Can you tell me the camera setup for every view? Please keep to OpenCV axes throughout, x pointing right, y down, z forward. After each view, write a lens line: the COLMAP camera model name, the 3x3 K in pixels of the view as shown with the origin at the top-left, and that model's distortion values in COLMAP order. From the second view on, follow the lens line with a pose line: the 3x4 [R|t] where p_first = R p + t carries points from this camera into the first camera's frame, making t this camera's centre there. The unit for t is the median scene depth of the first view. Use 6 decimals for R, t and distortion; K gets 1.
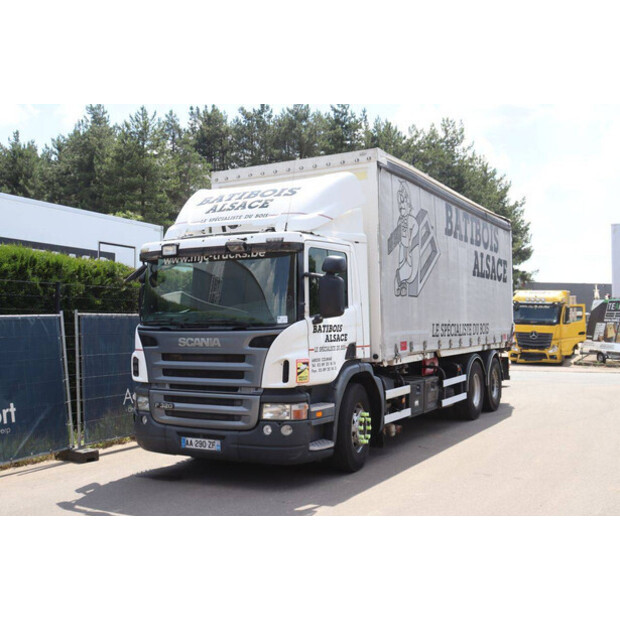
lens RADIAL K [[674.5, 0, 310.0], [0, 674.5, 310.0], [0, 0, 1]] dist [-0.052084, 0.020850]
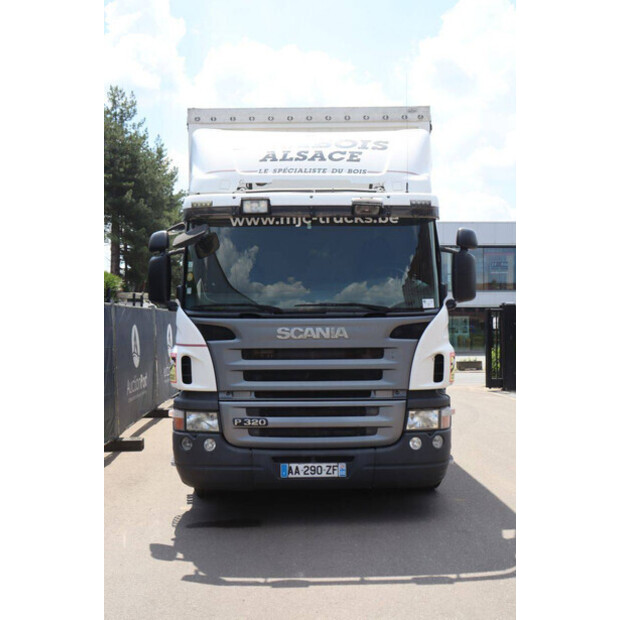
lens RADIAL K [[763.6, 0, 310.0], [0, 763.6, 310.0], [0, 0, 1]] dist [-0.001161, 0.021922]
pose [[0.880033, 0.011417, 0.474775, -0.563940], [-0.010818, 0.999934, -0.003993, 0.025749], [-0.474789, -0.001622, 0.880098, 0.259186]]
